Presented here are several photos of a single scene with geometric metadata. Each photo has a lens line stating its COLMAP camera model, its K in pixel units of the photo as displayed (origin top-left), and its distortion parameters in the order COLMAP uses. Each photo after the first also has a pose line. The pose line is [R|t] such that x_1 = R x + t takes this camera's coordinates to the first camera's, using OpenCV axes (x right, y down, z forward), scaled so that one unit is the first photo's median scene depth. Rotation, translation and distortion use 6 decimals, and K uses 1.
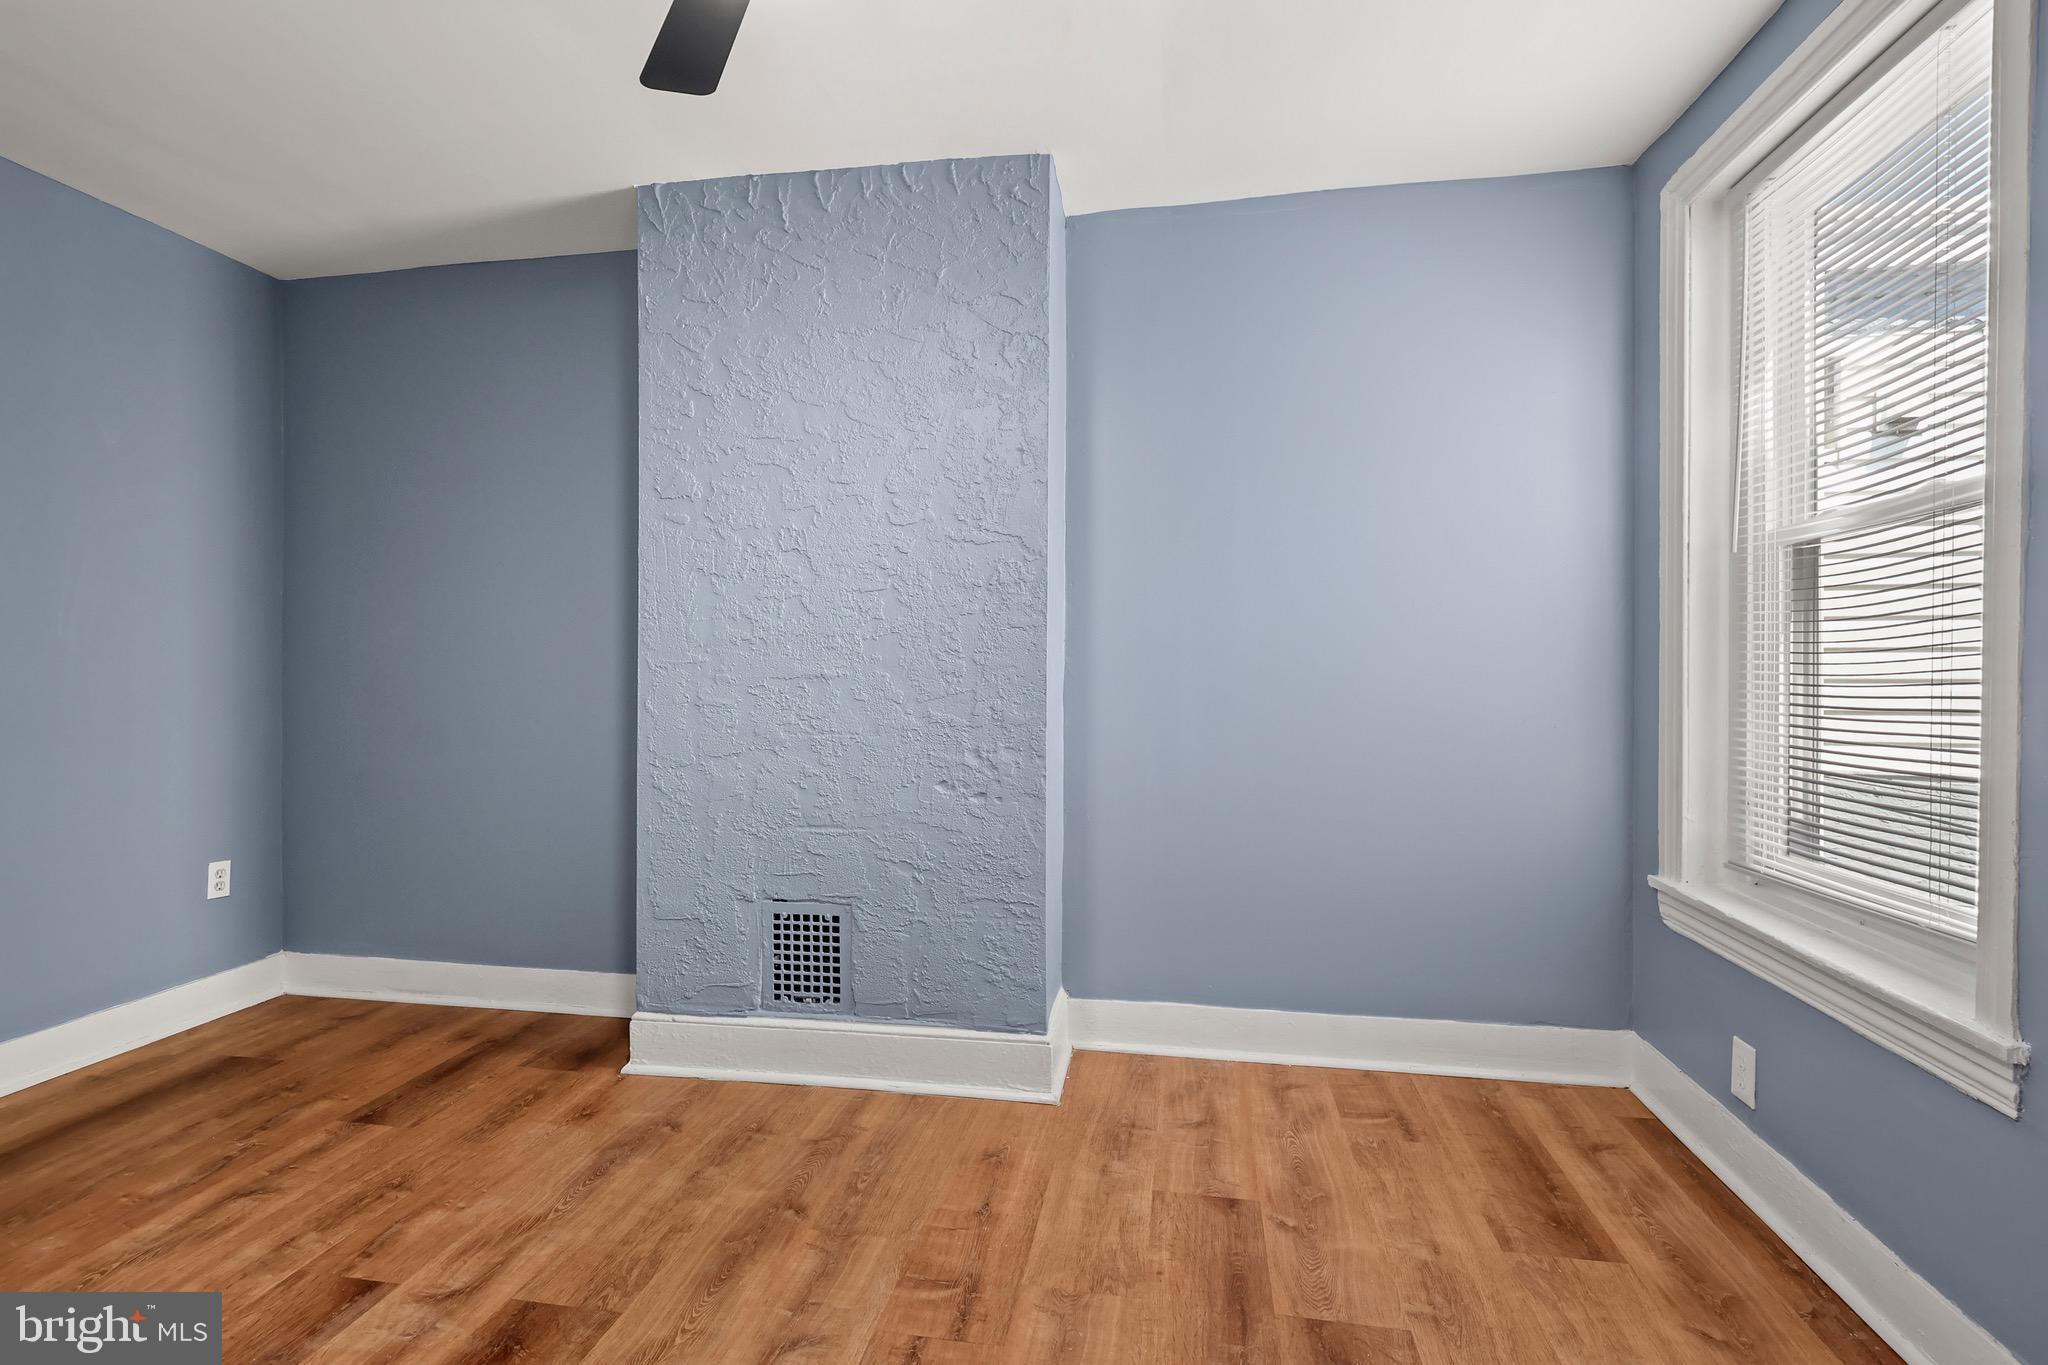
lens RADIAL K [[993.0, 0, 1018.7], [0, 993.0, 677.1], [0, 0, 1]] dist [0.033718, -0.000822]
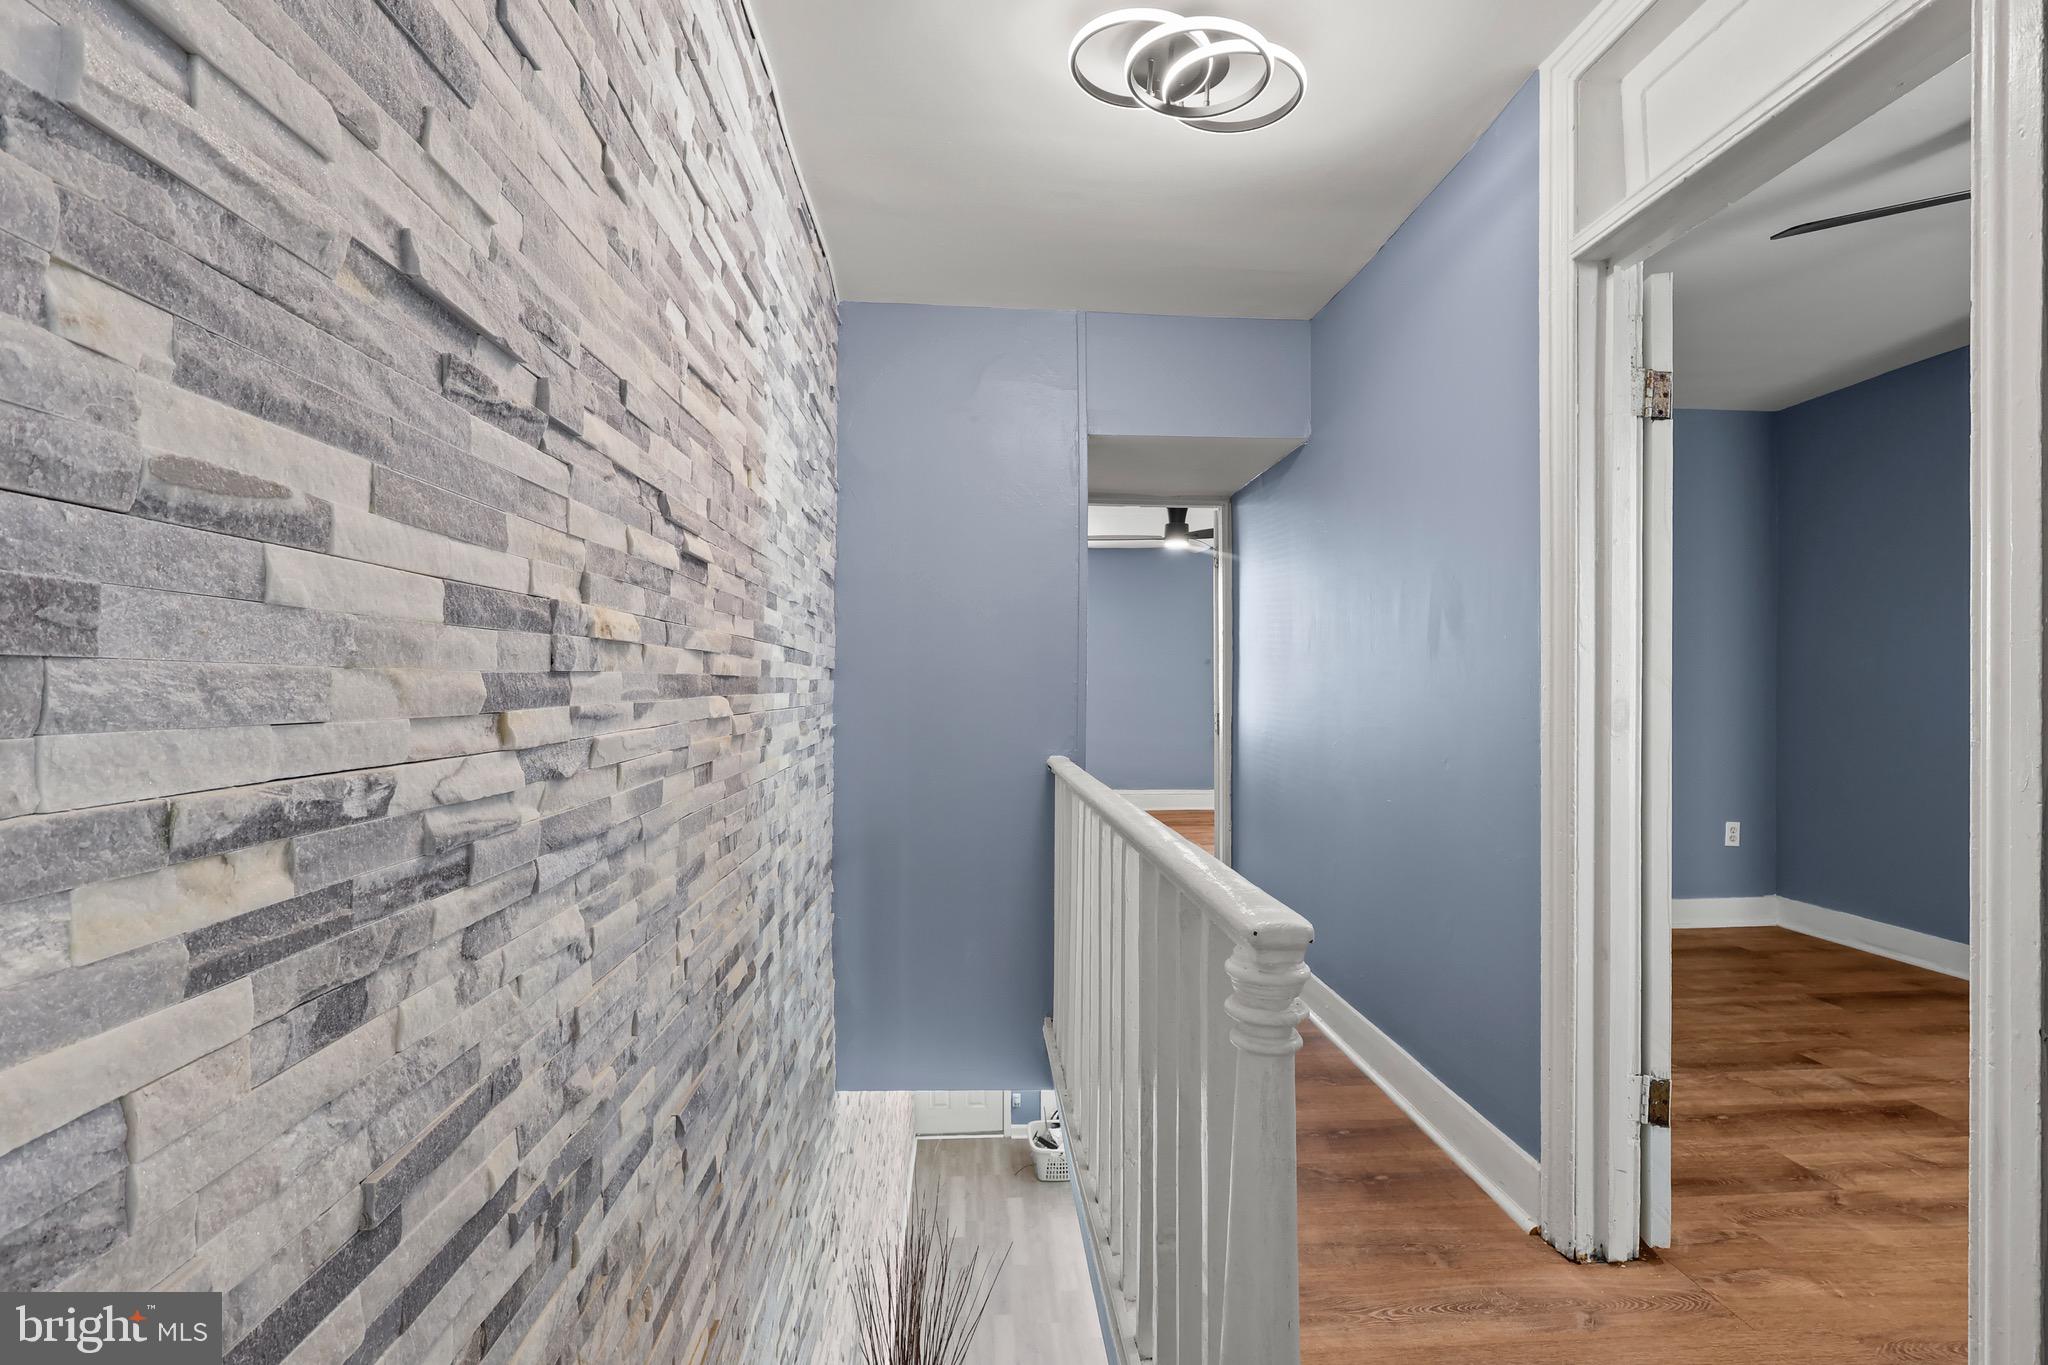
lens RADIAL K [[982.9, 0, 1017.9], [0, 982.9, 689.2], [0, 0, 1]] dist [-0.001294, 0.000186]
pose [[0.264393, 0.004279, -0.964406, 0.479389], [-0.004091, 0.999986, 0.003315, -0.006178], [0.964406, 0.003069, 0.264406, -0.577406]]
